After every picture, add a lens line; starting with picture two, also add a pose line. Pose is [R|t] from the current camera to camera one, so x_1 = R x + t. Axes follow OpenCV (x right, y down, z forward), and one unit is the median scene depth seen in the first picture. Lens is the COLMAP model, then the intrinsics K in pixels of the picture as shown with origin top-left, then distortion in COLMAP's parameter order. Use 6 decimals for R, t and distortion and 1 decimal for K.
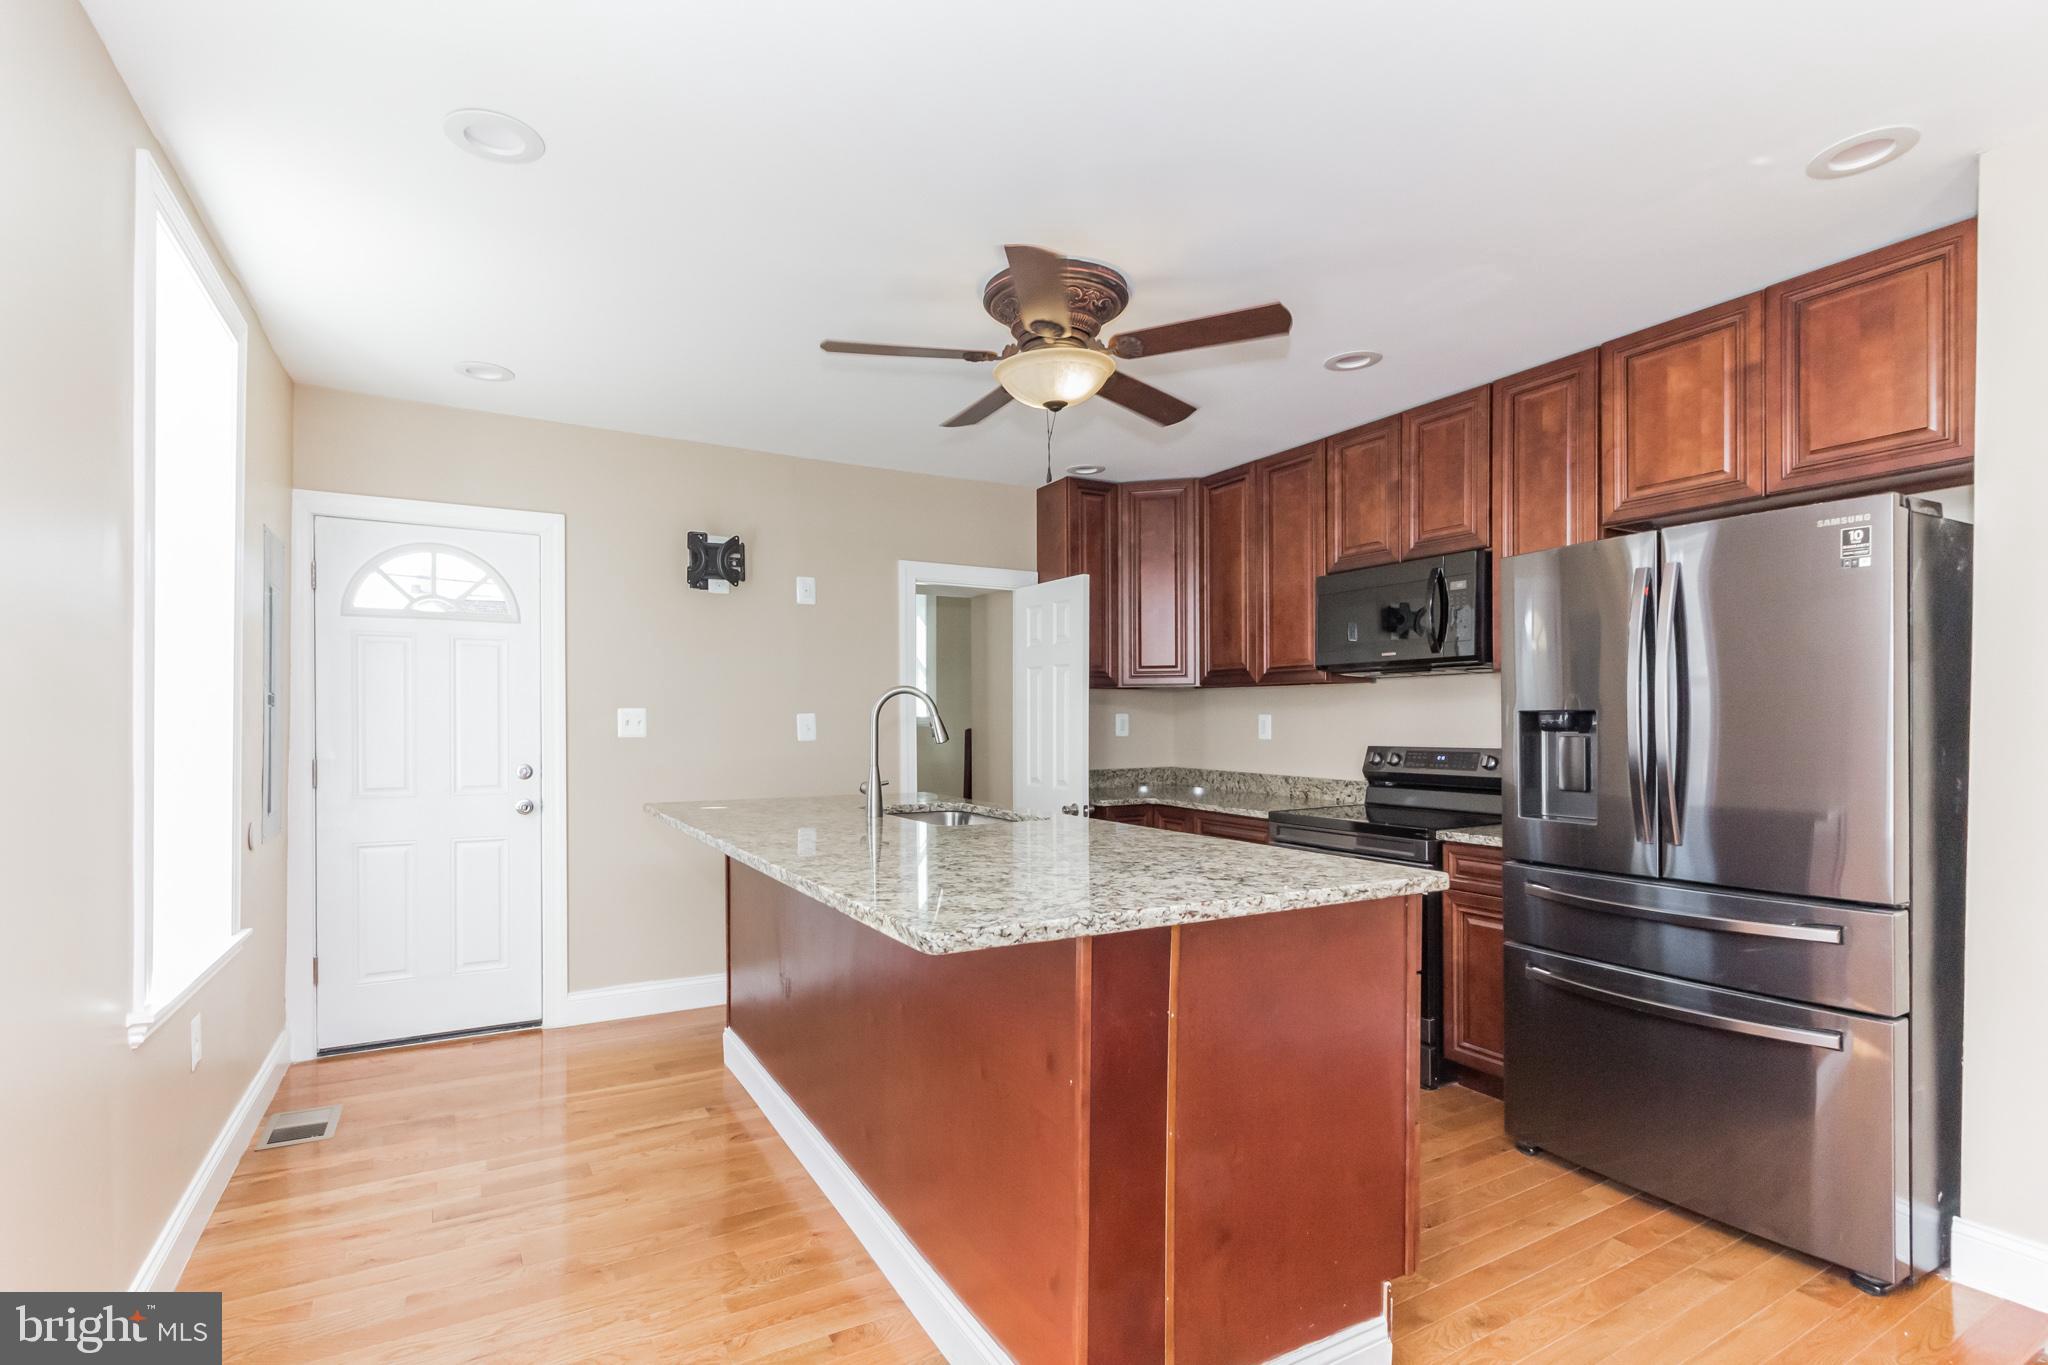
lens RADIAL K [[958.5, 0, 1012.4], [0, 958.5, 717.1], [0, 0, 1]] dist [-0.000523, -0.000501]
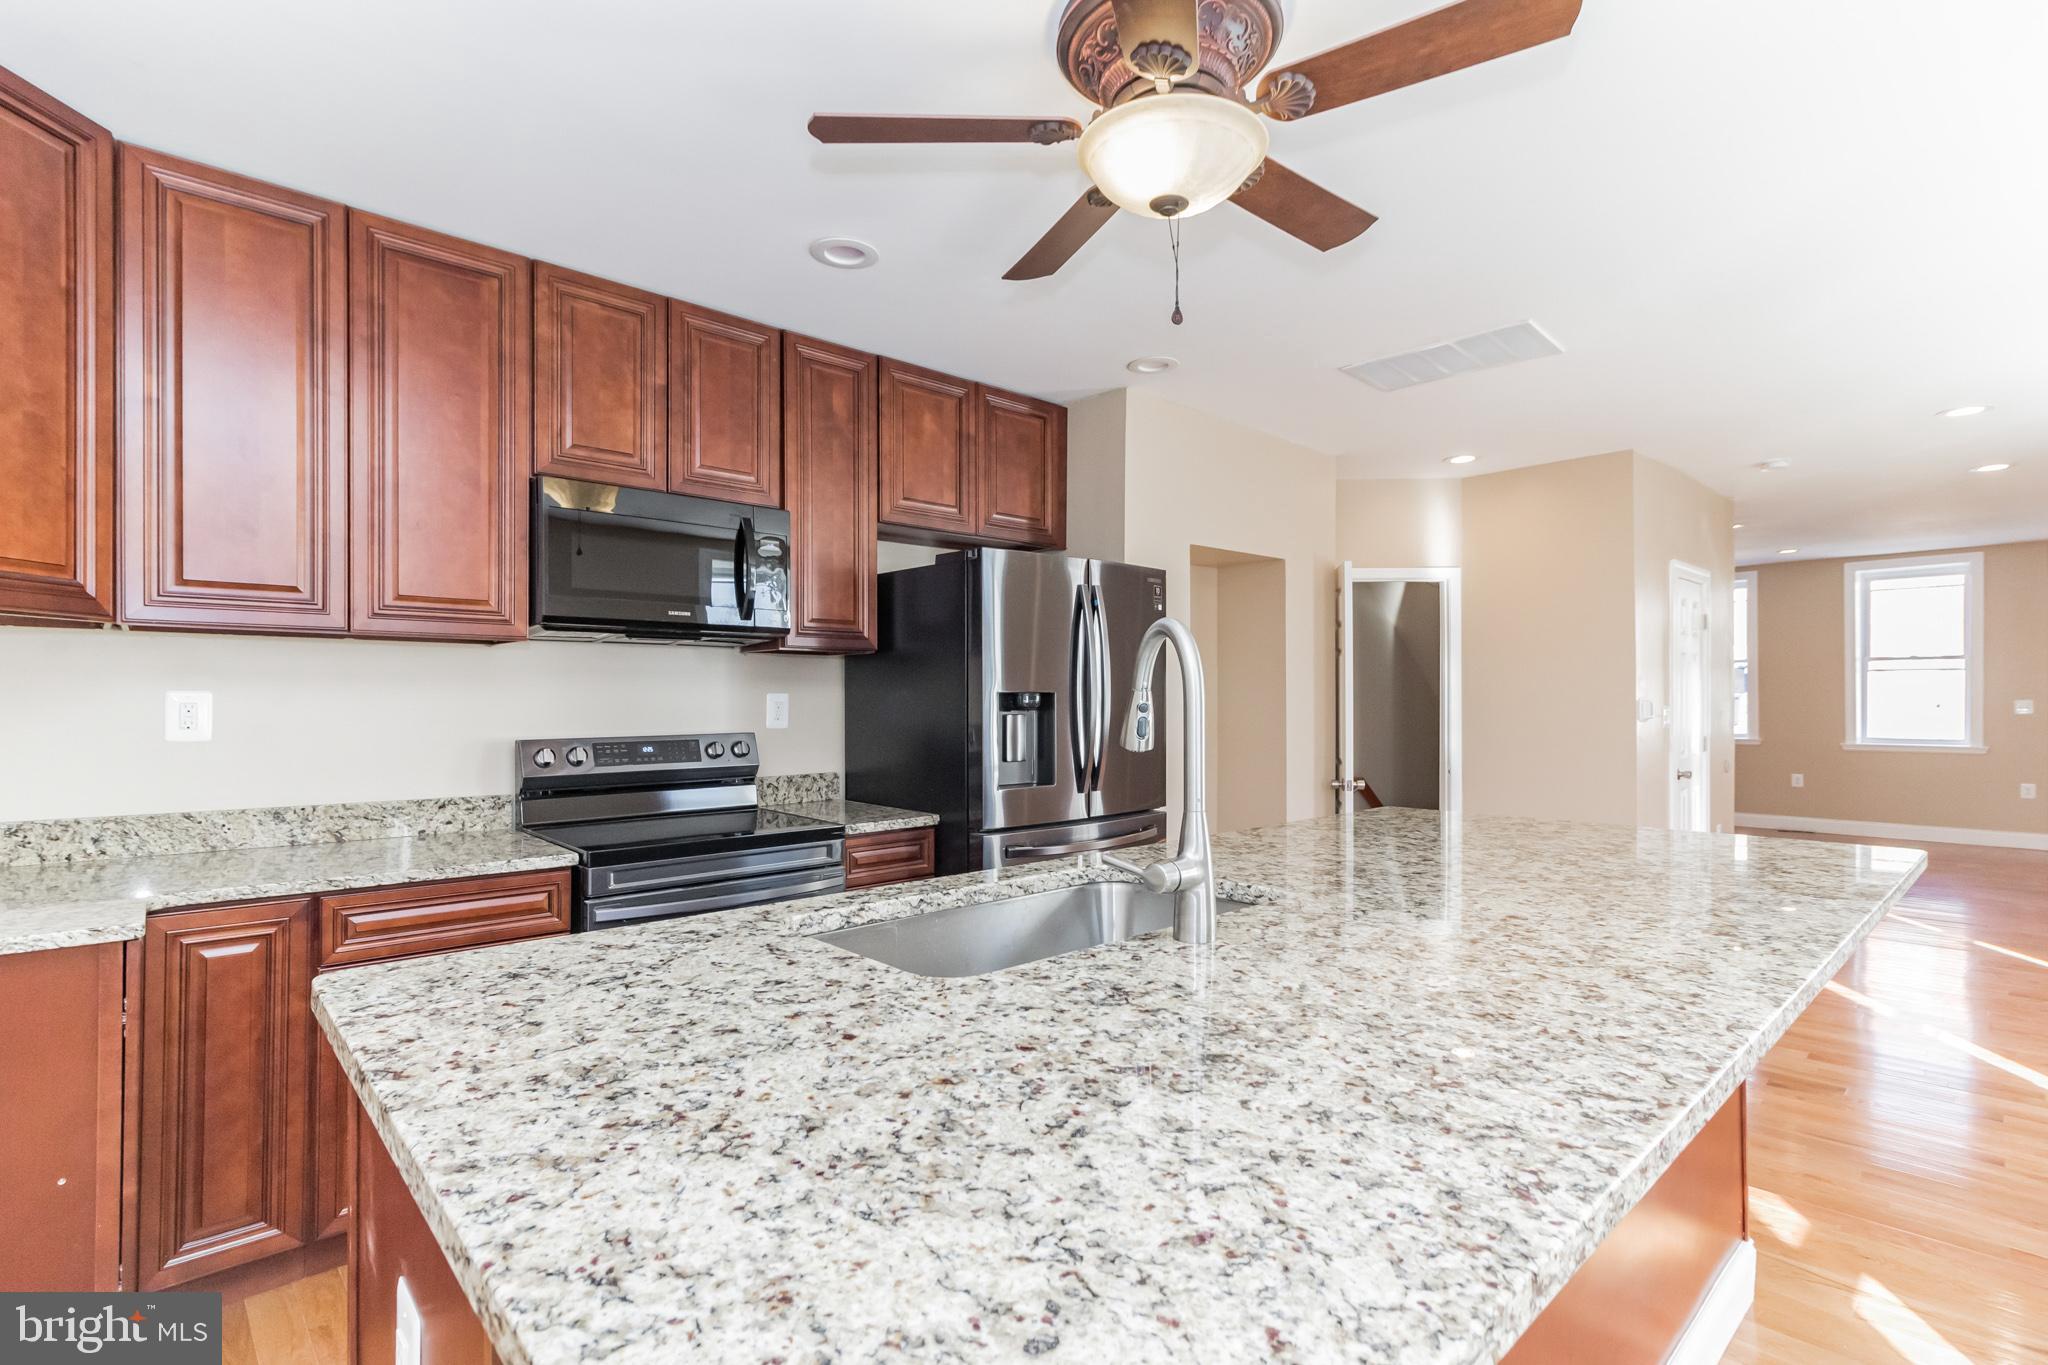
lens RADIAL K [[986.5, 0, 1019.5], [0, 986.5, 684.4], [0, 0, 1]] dist [0.016474, 0.000307]
pose [[-0.199806, 0.005033, 0.979823, -0.384754], [-0.004778, 0.999970, -0.006111, -0.007303], [-0.979824, -0.005903, -0.199776, 0.783501]]
